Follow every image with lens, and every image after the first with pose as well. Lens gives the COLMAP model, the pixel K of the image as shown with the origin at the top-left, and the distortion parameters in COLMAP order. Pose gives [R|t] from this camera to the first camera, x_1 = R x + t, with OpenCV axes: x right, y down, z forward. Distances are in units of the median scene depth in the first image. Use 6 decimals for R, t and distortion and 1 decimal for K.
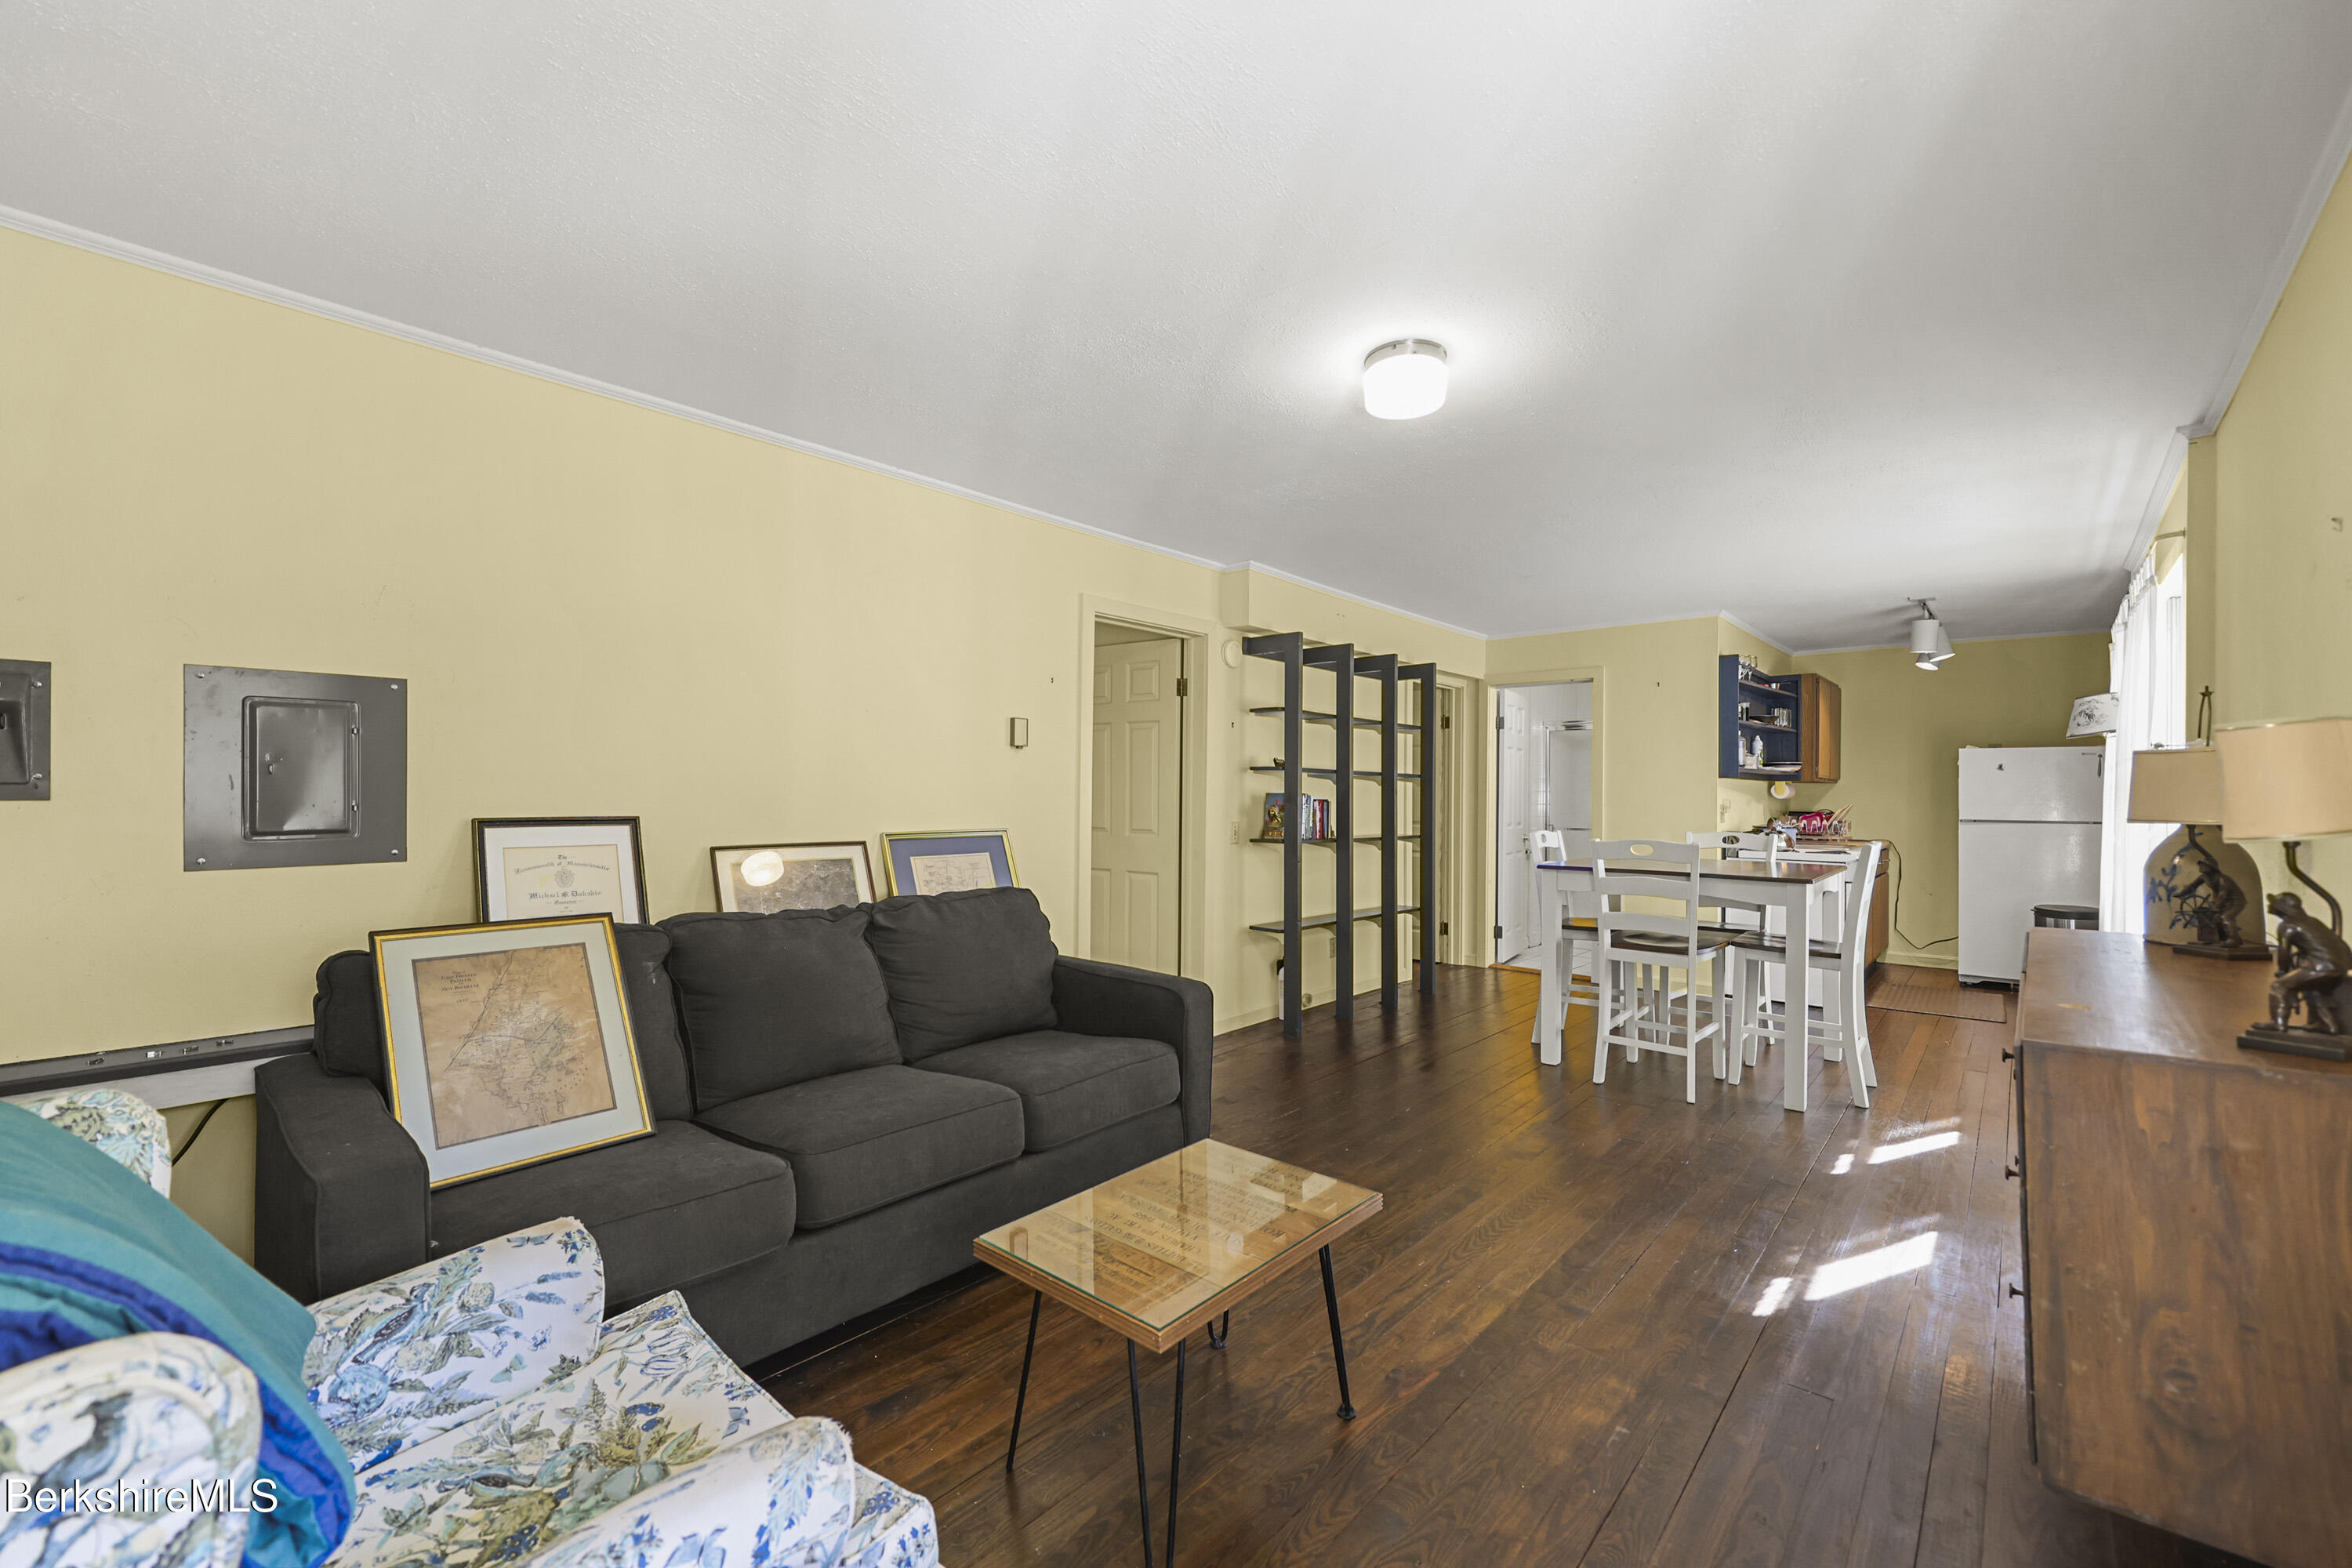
lens RADIAL K [[945.4, 0, 1181.4], [0, 945.4, 786.8], [0, 0, 1]] dist [-0.000991, 0.000284]
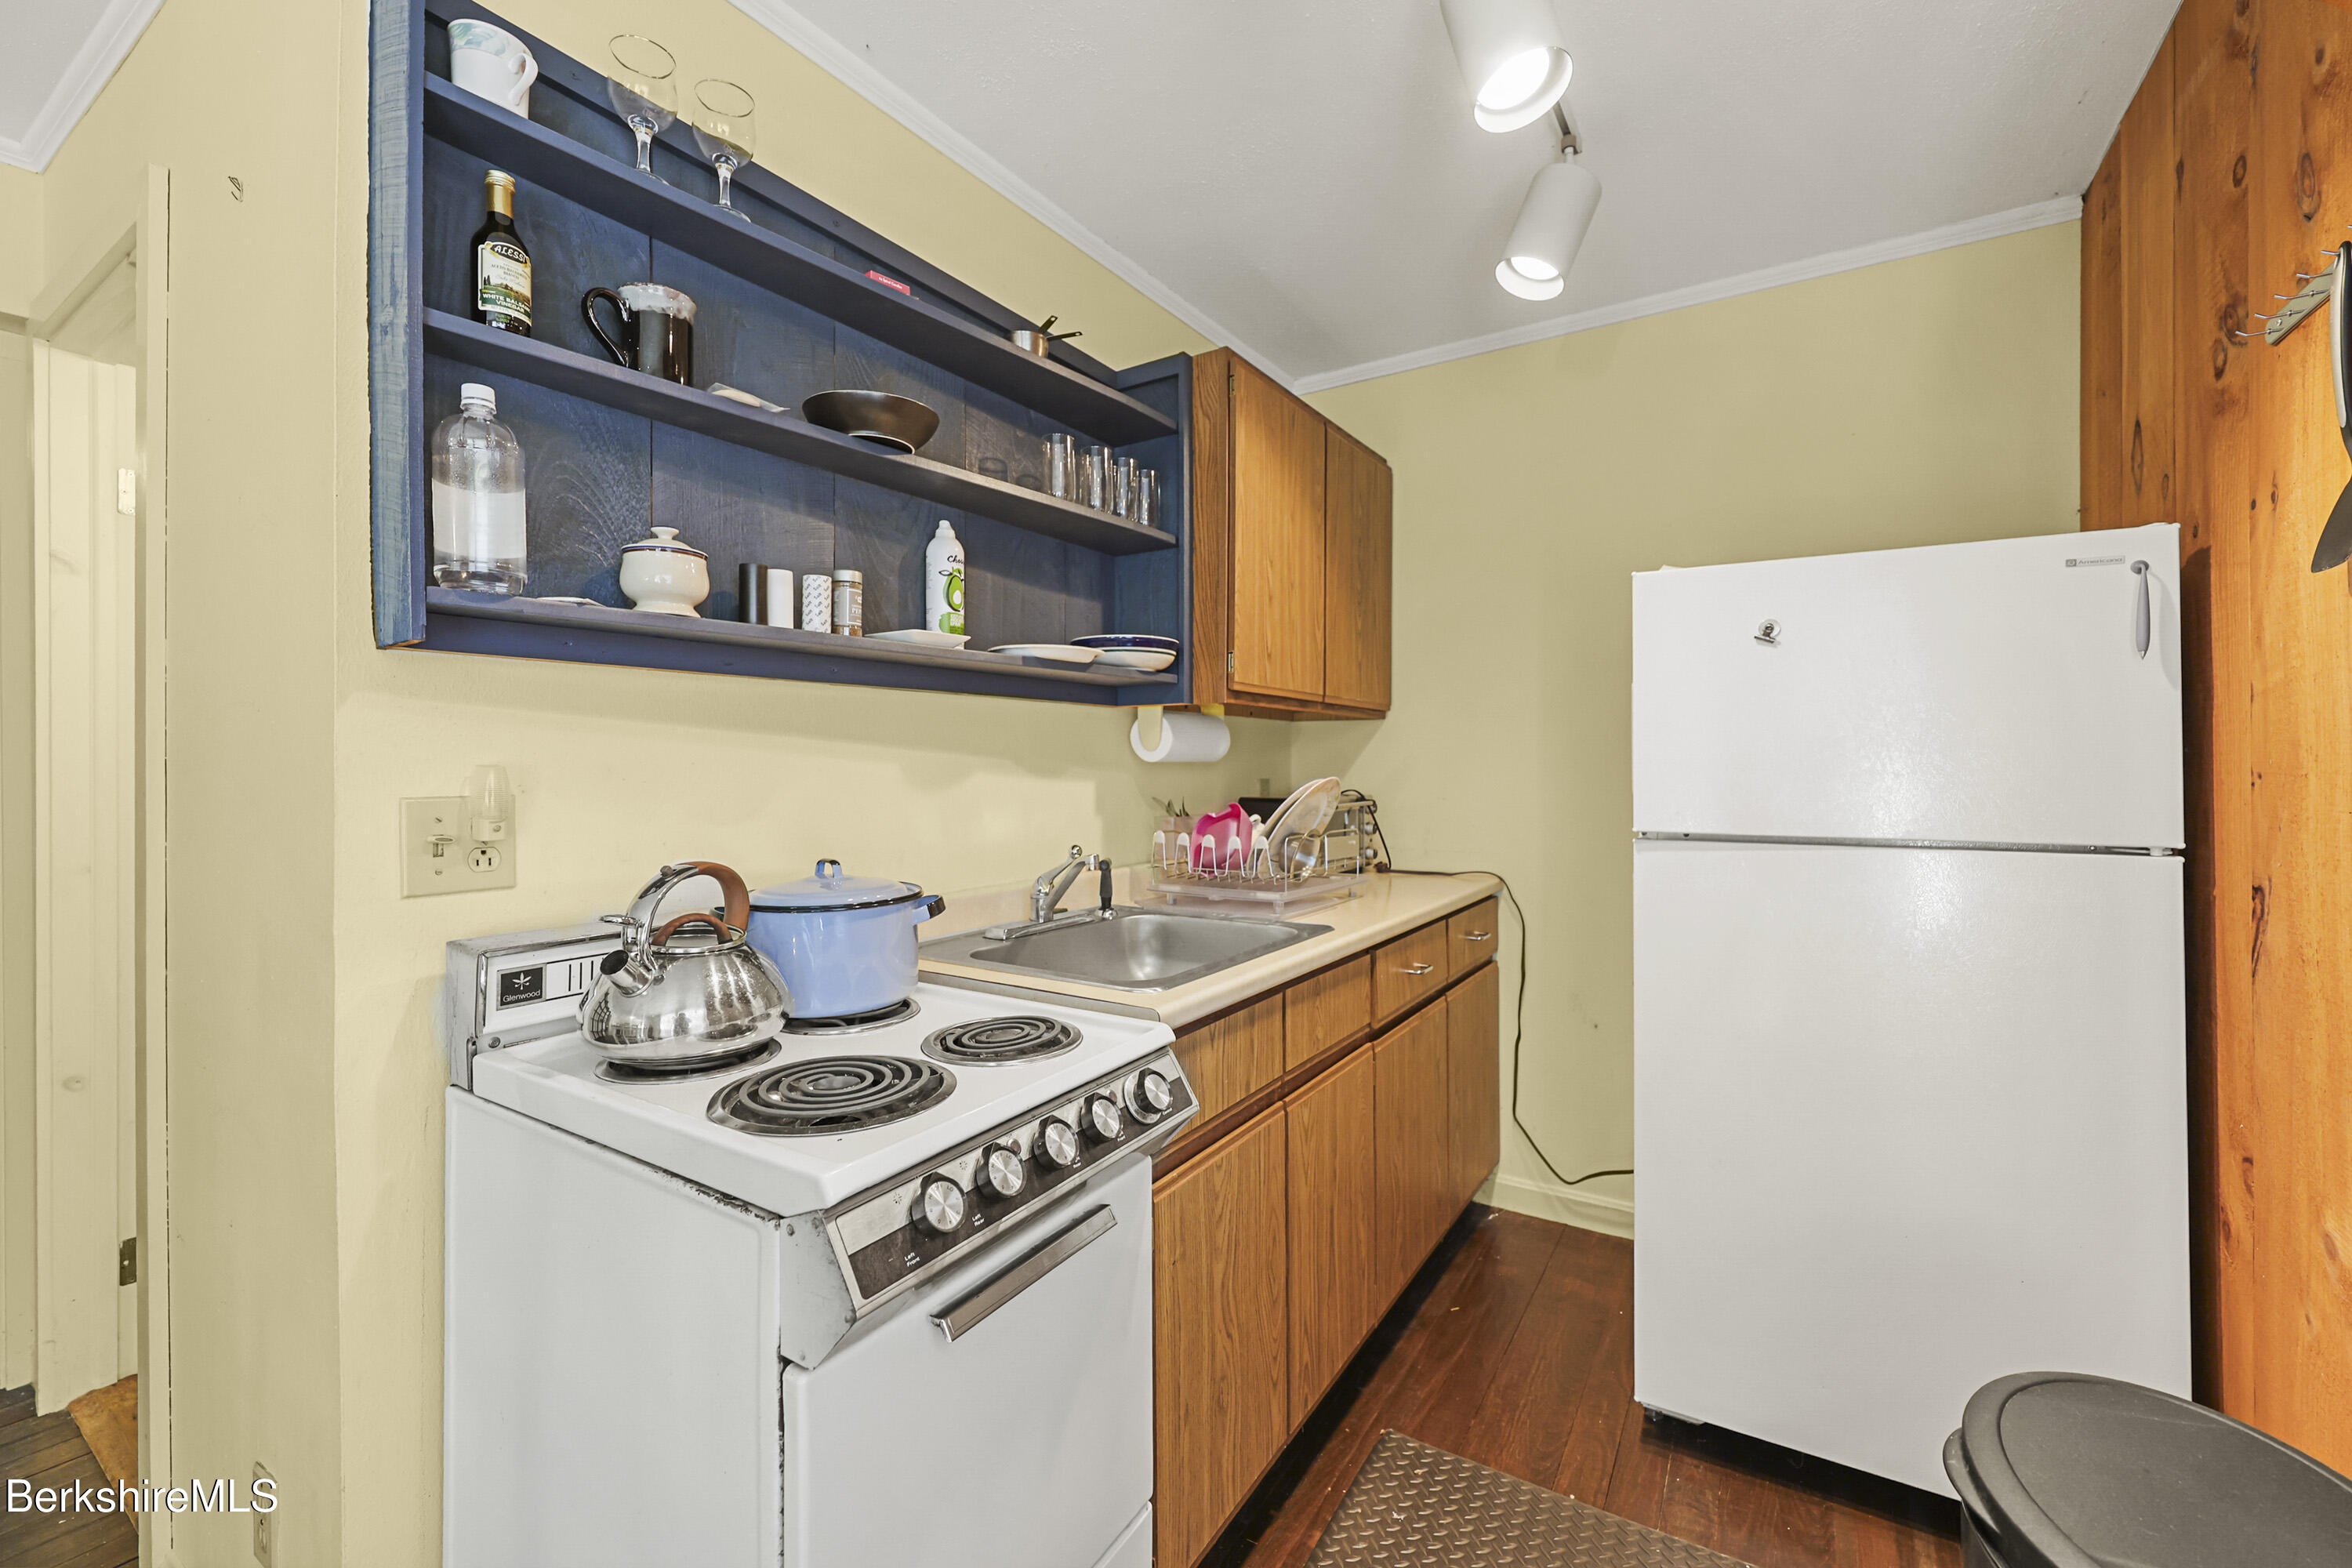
lens RADIAL K [[945.4, 0, 1199.4], [0, 945.4, 764.0], [0, 0, 1]] dist [-0.000991, 0.000284]
pose [[0.985833, -0.009368, 0.167469, 0.644268], [0.007981, 0.999928, 0.008948, 0.011497], [-0.167540, -0.007484, 0.985837, 0.741602]]
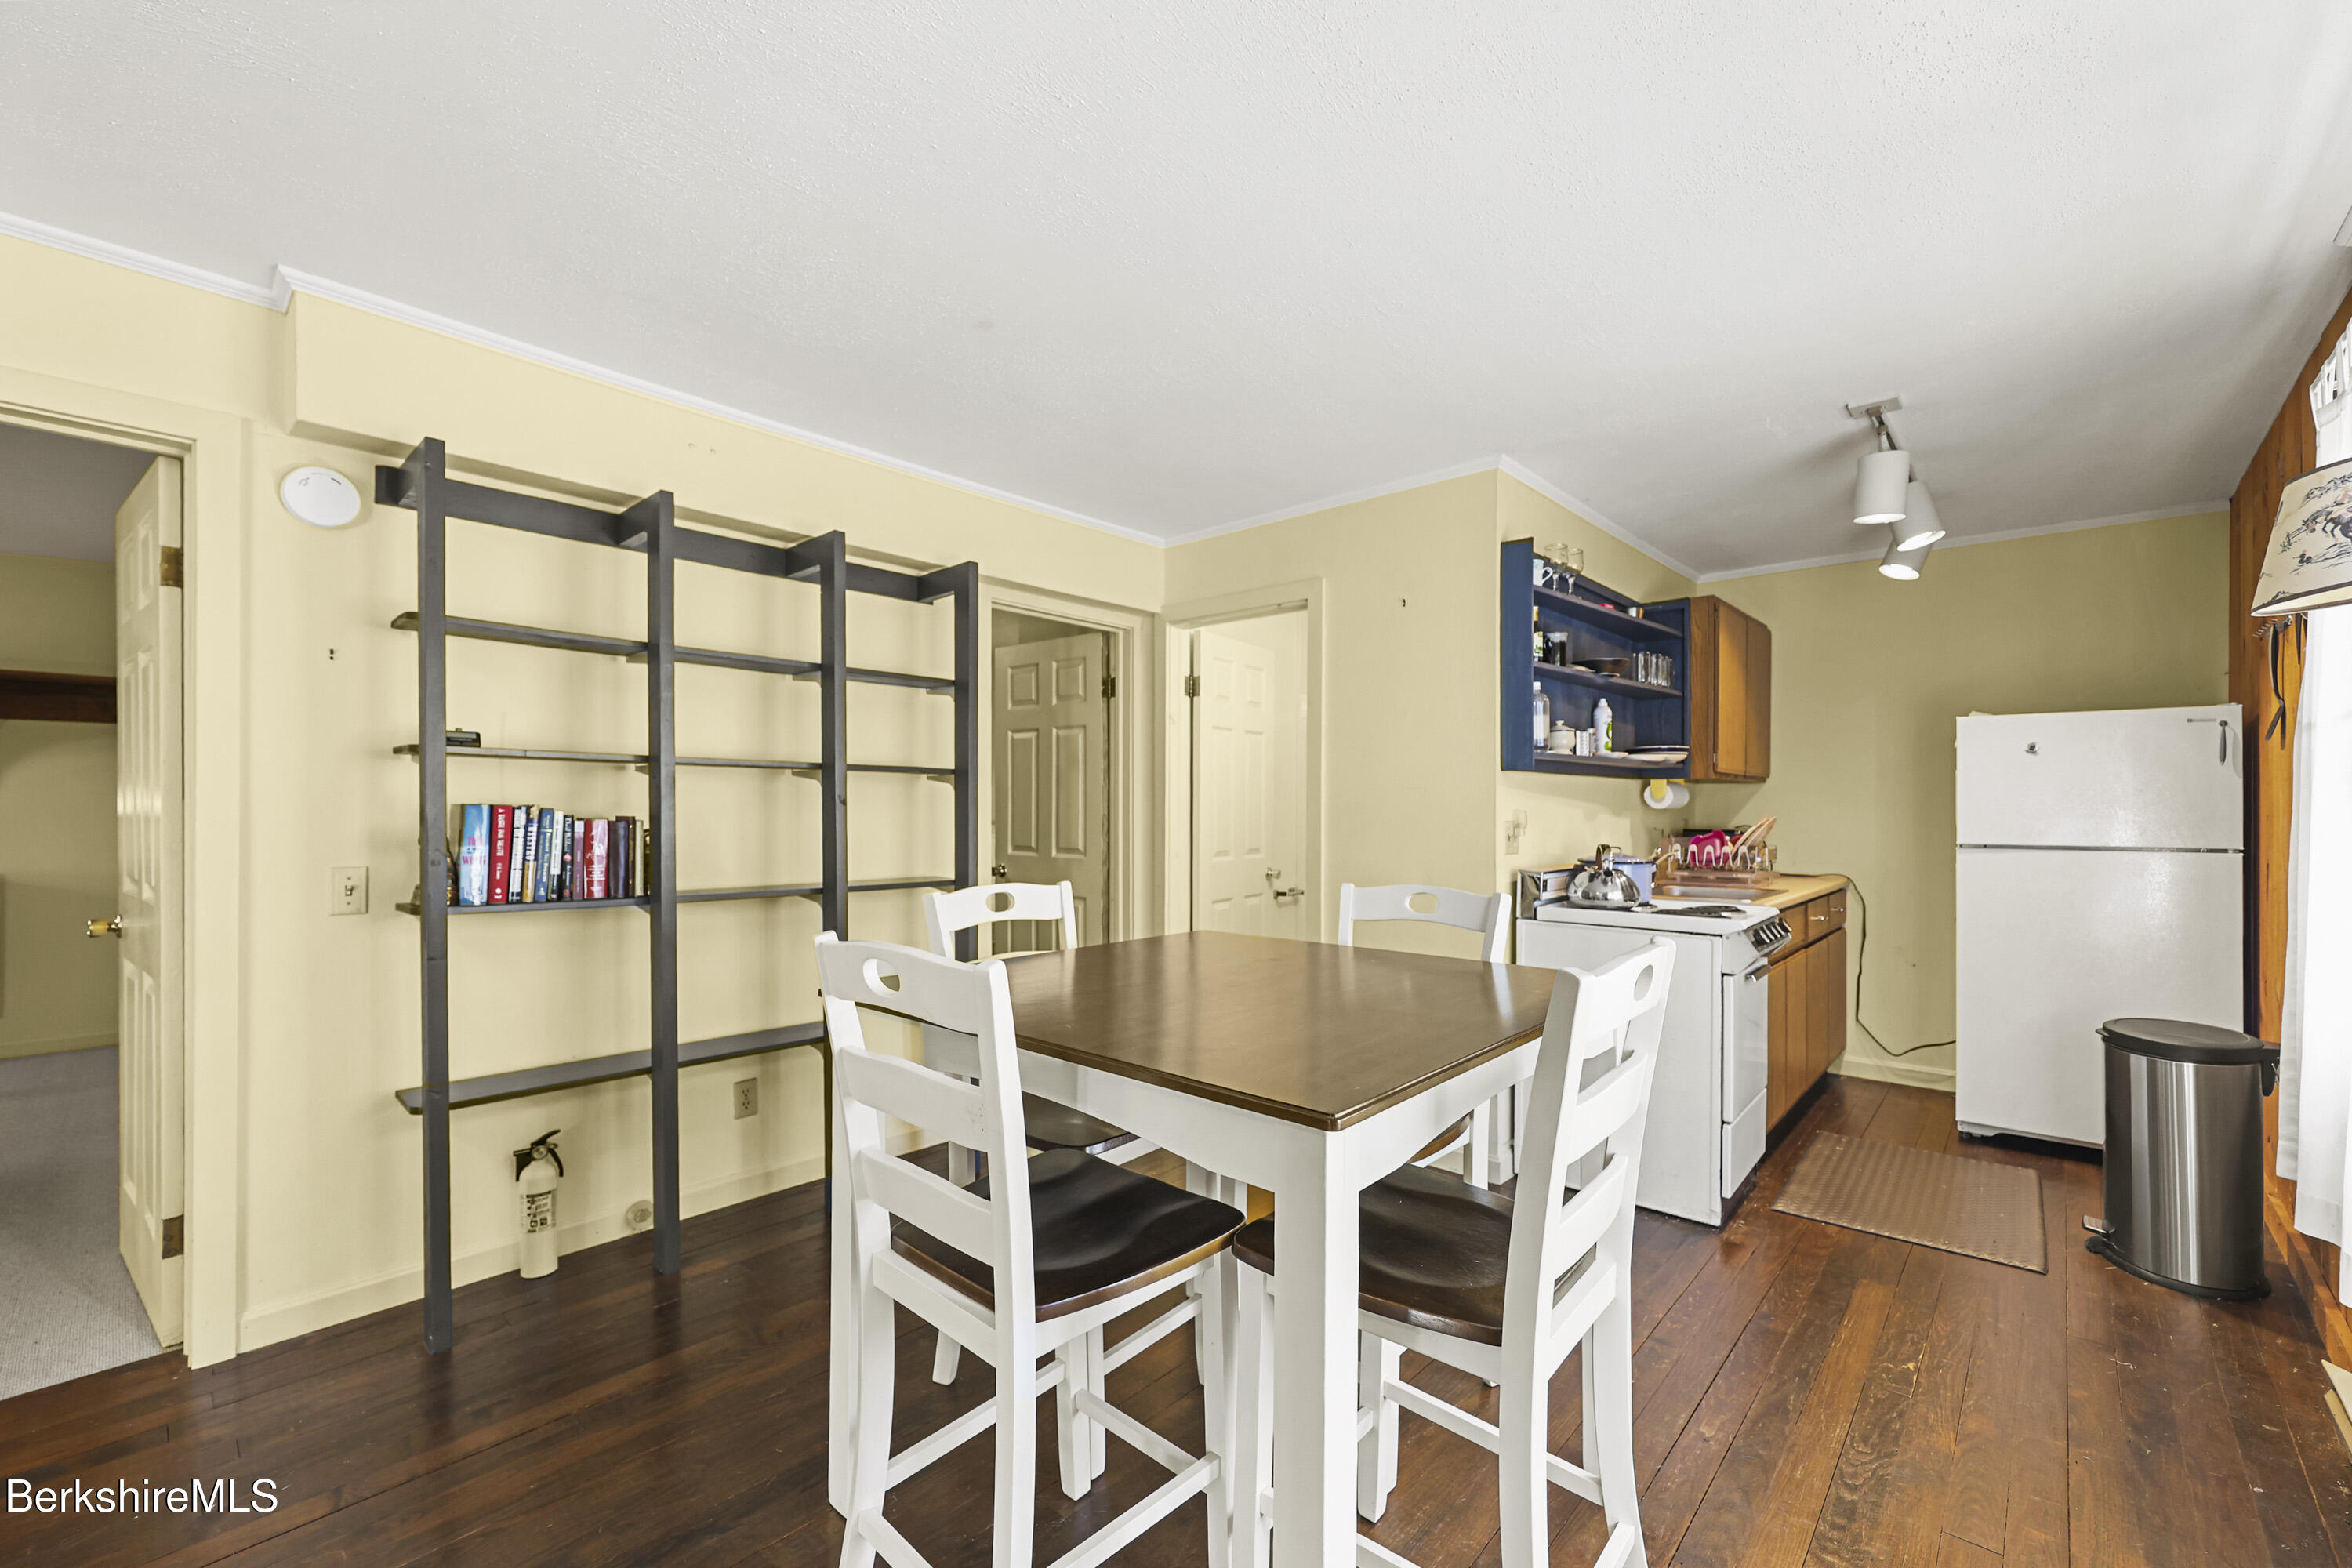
lens RADIAL K [[945.4, 0, 1190.7], [0, 945.4, 807.7], [0, 0, 1]] dist [-0.000991, 0.000284]
pose [[0.999894, -0.006726, -0.012930, 0.372249], [0.006831, 0.999944, 0.008114, 0.005582], [0.012874, -0.008202, 0.999883, 0.429844]]
